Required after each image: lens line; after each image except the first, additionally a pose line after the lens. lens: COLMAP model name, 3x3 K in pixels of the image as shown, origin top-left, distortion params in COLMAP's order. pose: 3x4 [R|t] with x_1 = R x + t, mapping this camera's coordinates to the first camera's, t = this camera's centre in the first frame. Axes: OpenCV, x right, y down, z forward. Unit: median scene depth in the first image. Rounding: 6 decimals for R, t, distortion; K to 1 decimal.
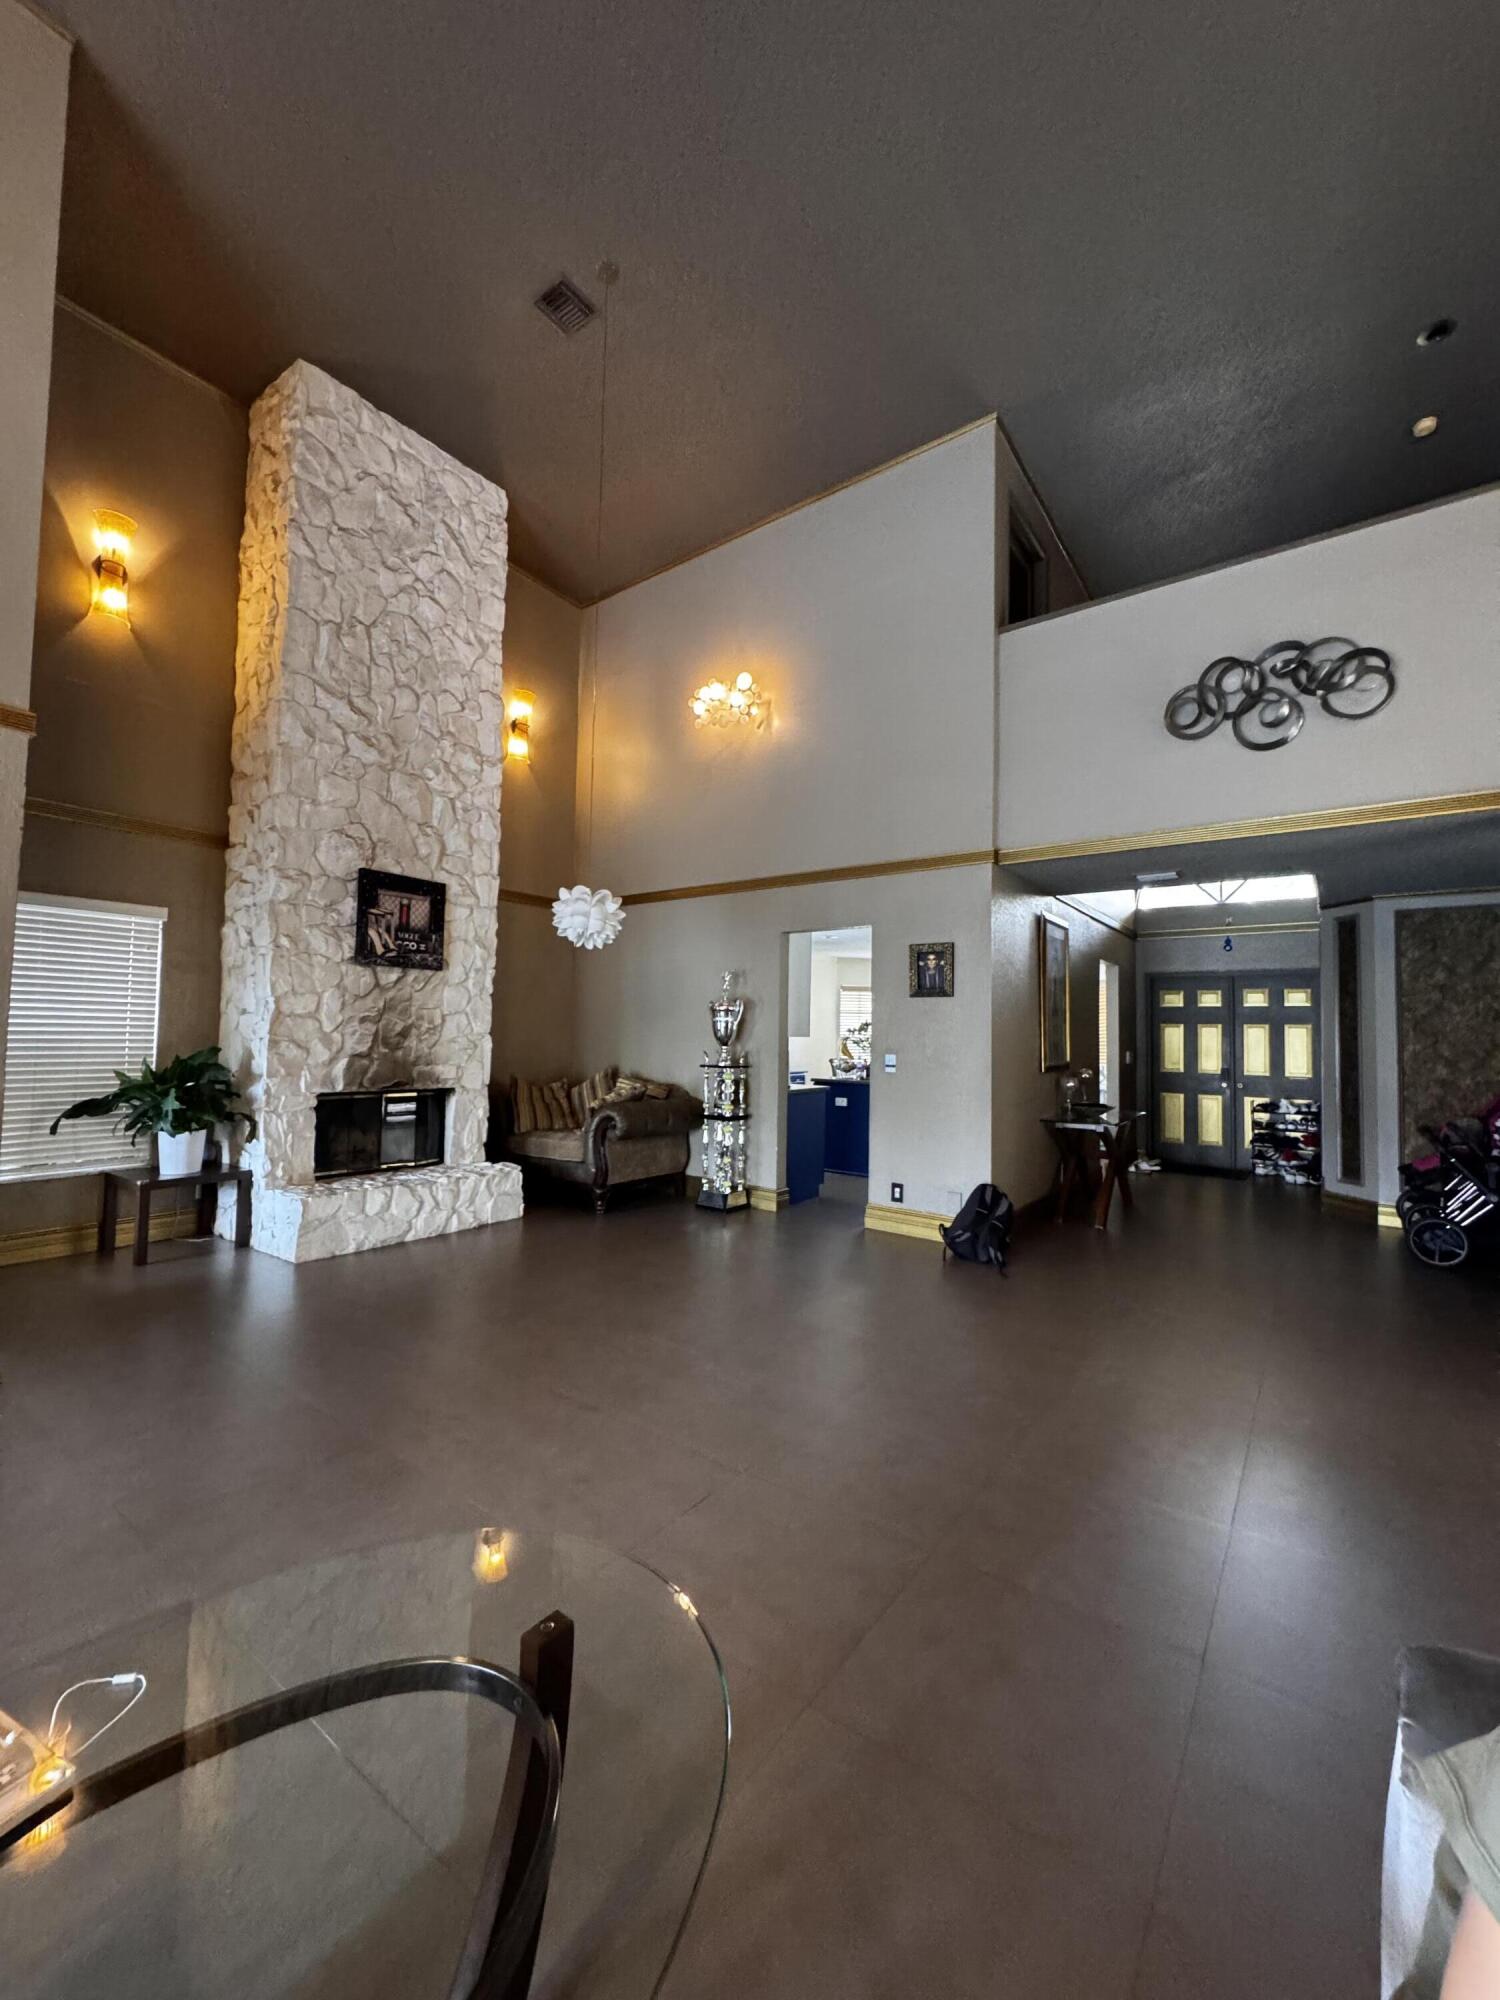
lens RADIAL K [[802.7, 0, 752.0], [0, 802.7, 1002.1], [0, 0, 1]] dist [-0.001050, -0.000085]
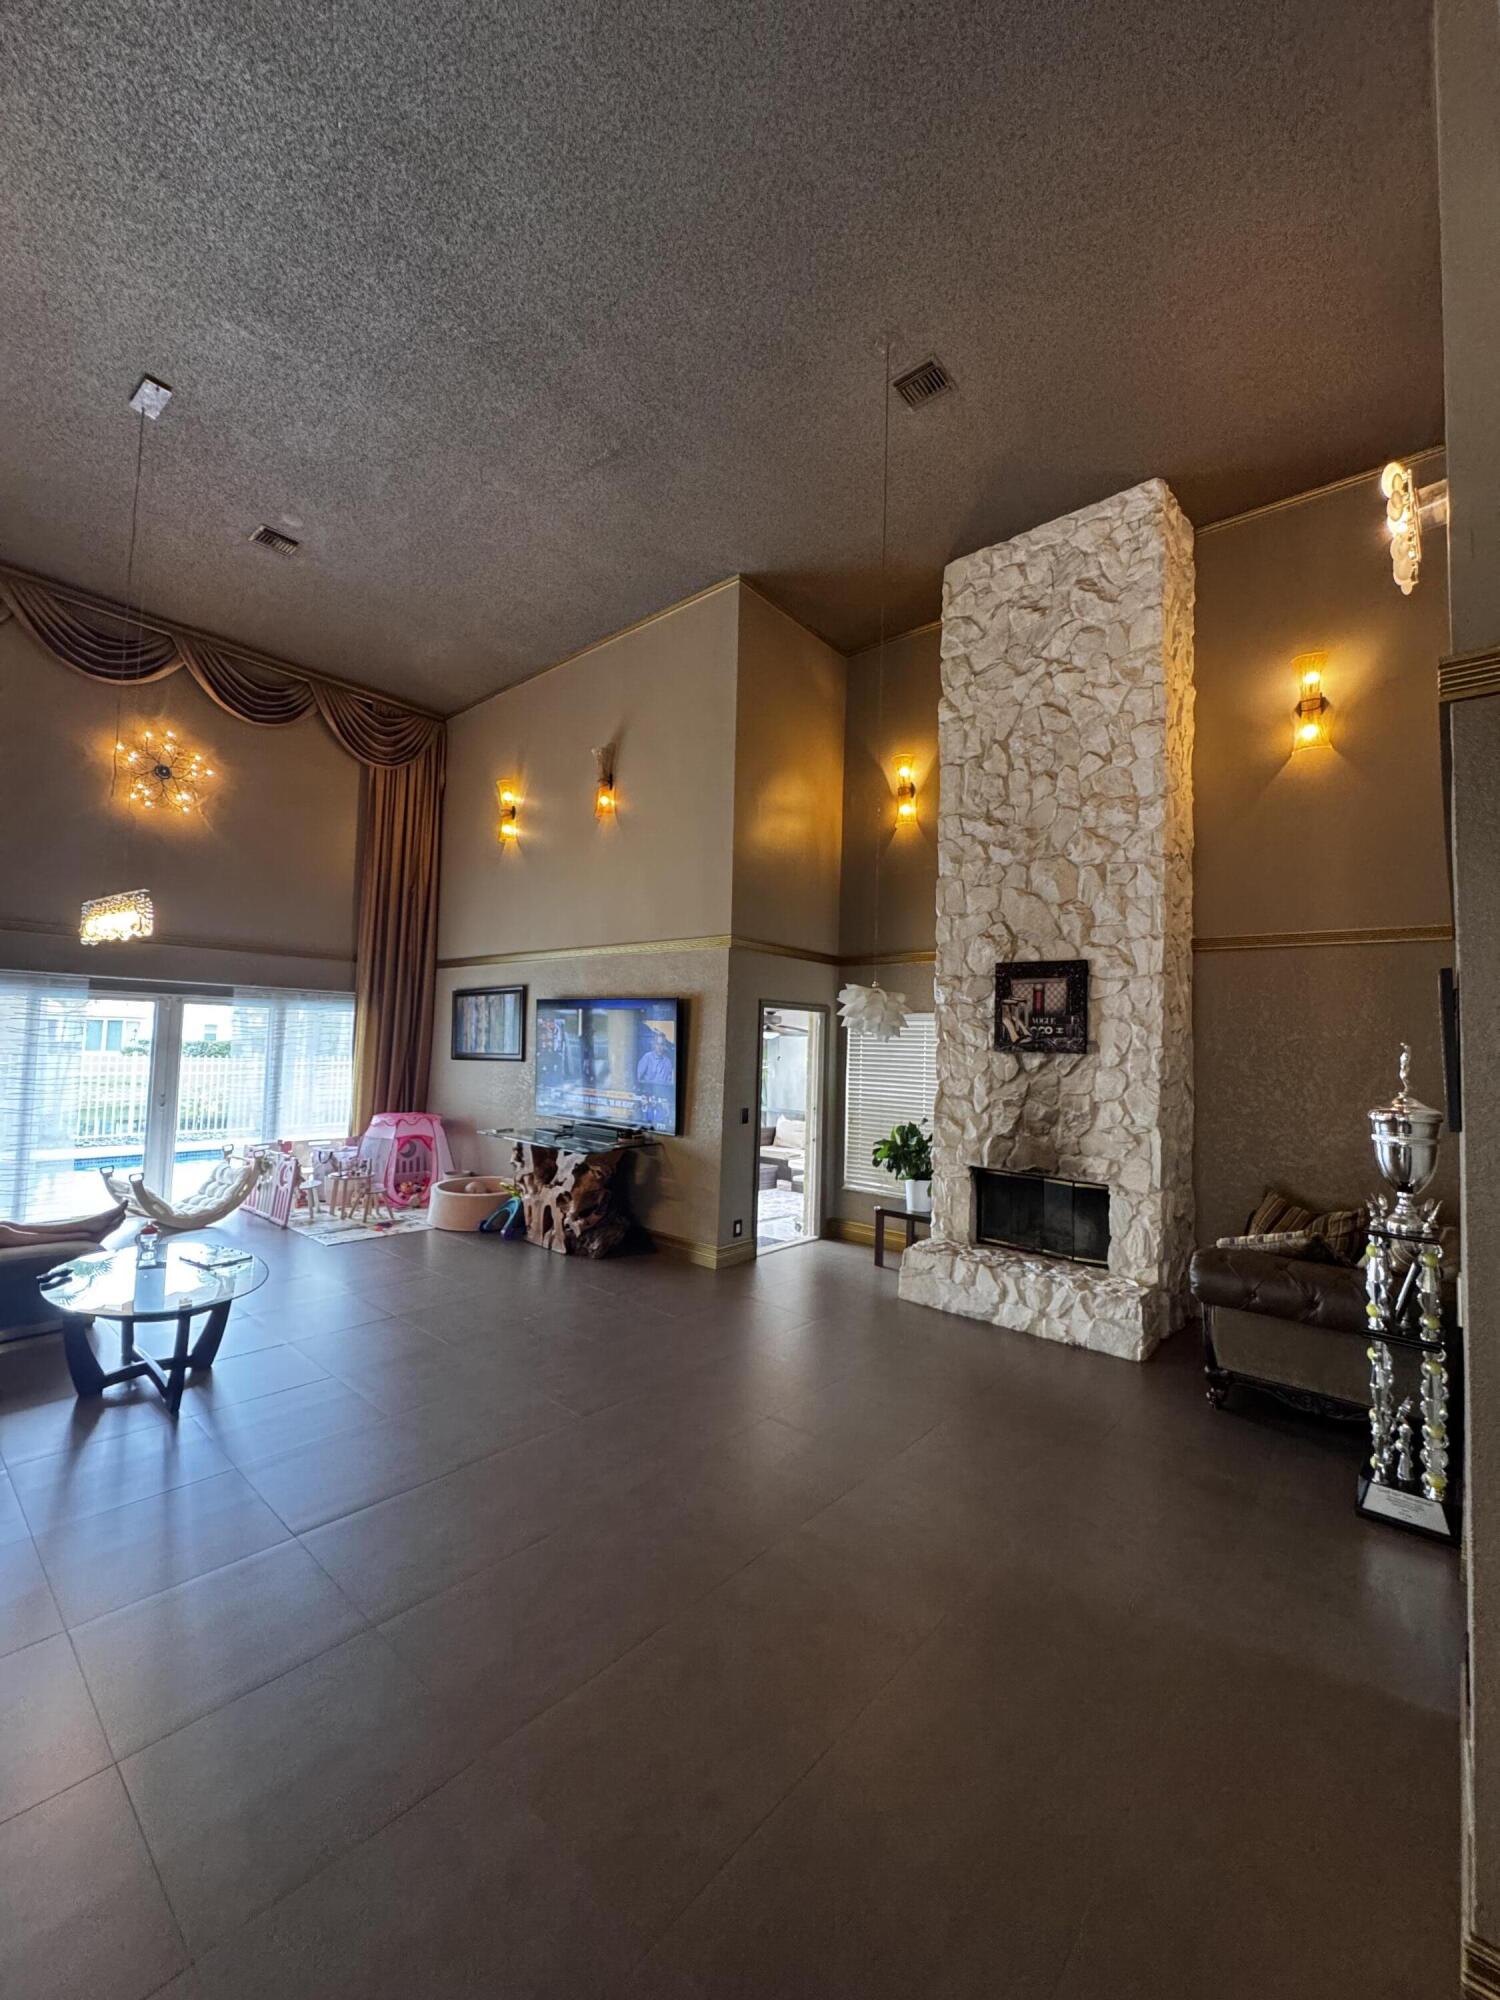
lens RADIAL K [[802.7, 0, 753.3], [0, 802.7, 1001.3], [0, 0, 1]] dist [-0.001050, -0.000085]
pose [[-0.088367, -0.071081, -0.993549, 0.595257], [0.010597, 0.997327, -0.072294, -0.038541], [0.996032, -0.016917, -0.087377, 0.731388]]
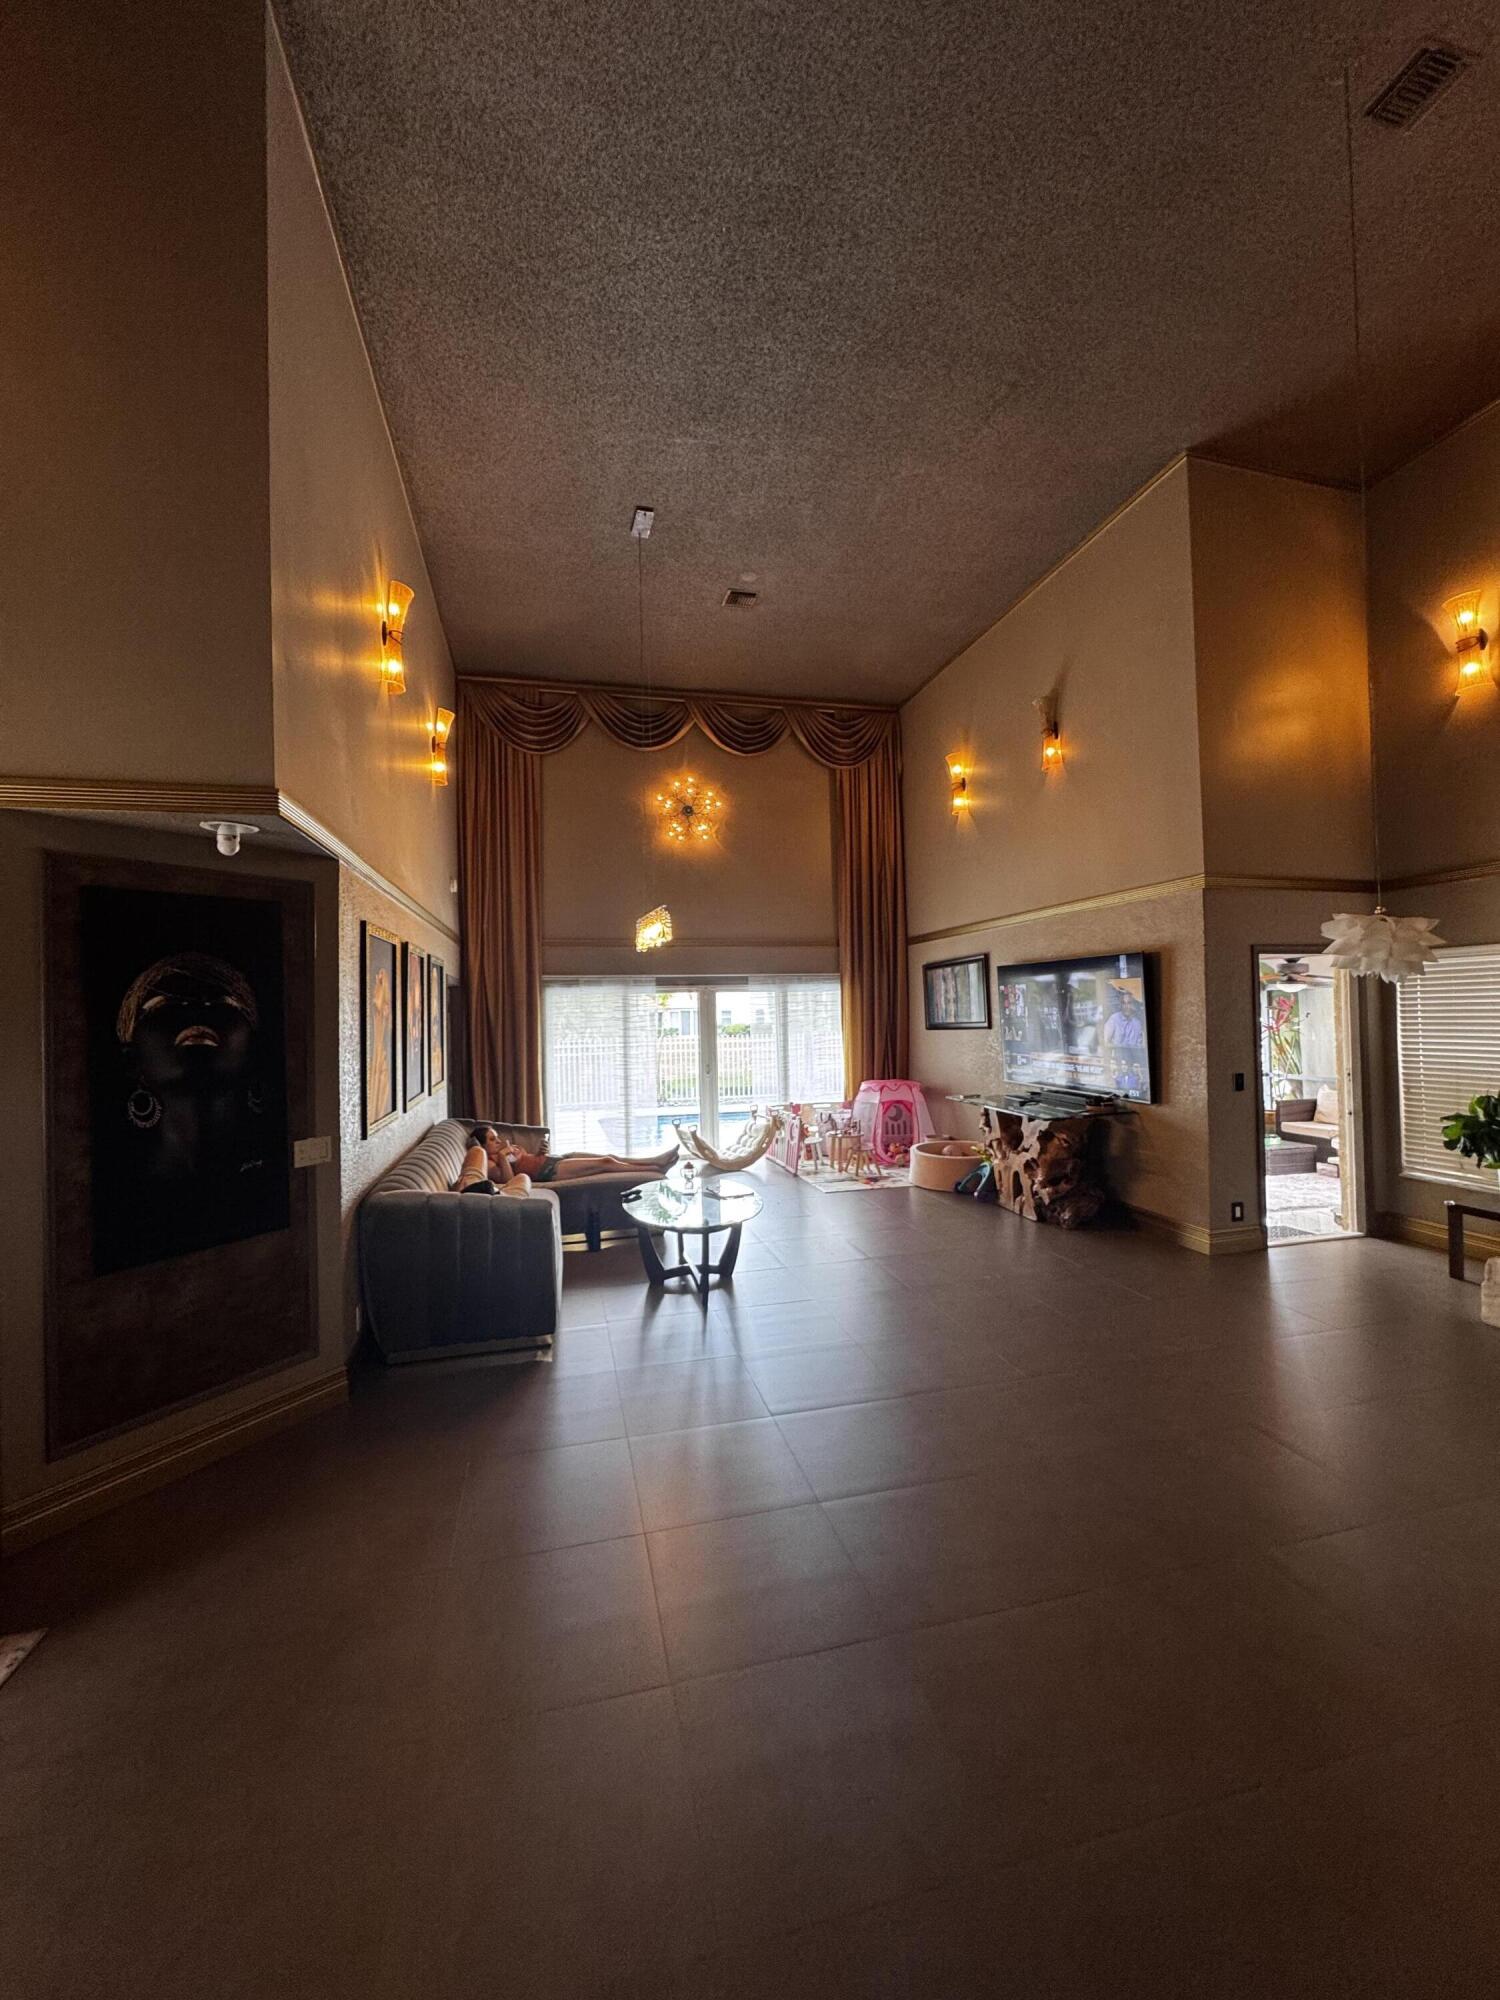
lens RADIAL K [[802.7, 0, 747.3], [0, 802.7, 1002.8], [0, 0, 1]] dist [-0.001050, -0.000085]
pose [[-0.648173, -0.013034, -0.761382, 0.584728], [0.041747, 0.997742, -0.052620, -0.028869], [0.760348, -0.065892, -0.646165, 0.800710]]
